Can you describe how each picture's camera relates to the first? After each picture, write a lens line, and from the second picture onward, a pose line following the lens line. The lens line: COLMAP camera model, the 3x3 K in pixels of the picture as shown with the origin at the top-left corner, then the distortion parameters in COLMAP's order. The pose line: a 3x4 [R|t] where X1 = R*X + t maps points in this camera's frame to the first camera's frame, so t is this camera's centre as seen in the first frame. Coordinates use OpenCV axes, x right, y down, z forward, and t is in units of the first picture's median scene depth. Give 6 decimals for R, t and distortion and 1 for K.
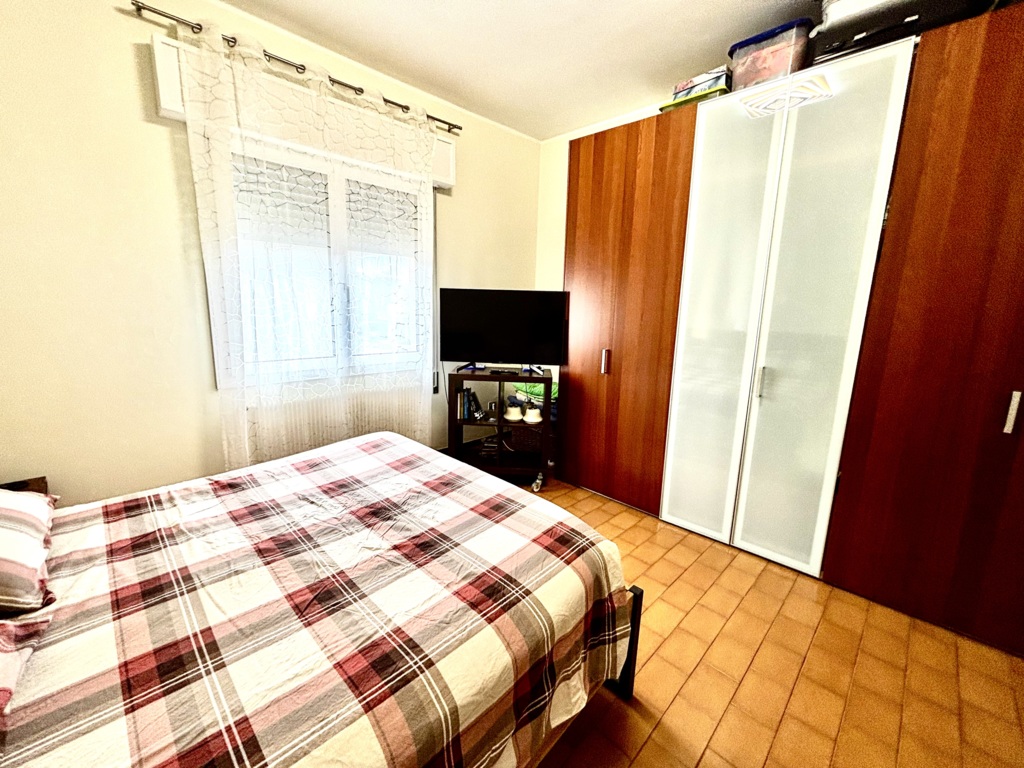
lens RADIAL K [[417.3, 0, 509.6], [0, 417.3, 382.4], [0, 0, 1]] dist [0.007464, -0.000939]
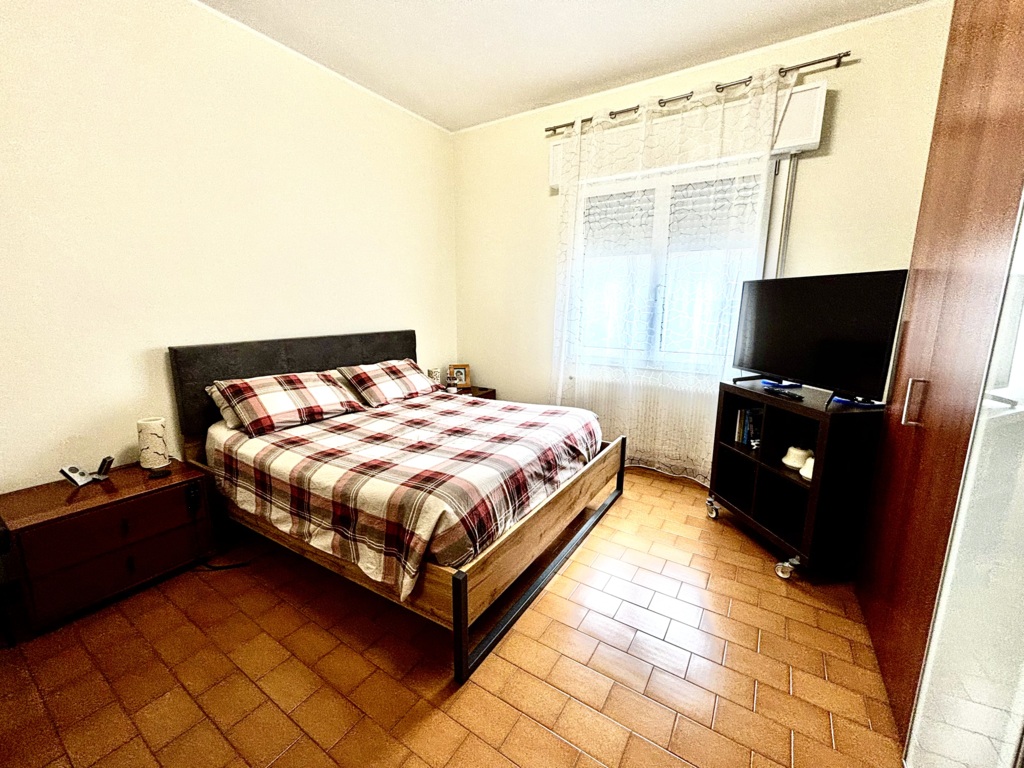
lens RADIAL K [[417.3, 0, 509.3], [0, 417.3, 384.3], [0, 0, 1]] dist [0.007464, -0.000939]
pose [[0.216849, 0.160256, -0.962961, 1.028864], [-0.185885, 0.975164, 0.120428, -0.070617], [0.958344, 0.152885, 0.241253, 0.686007]]
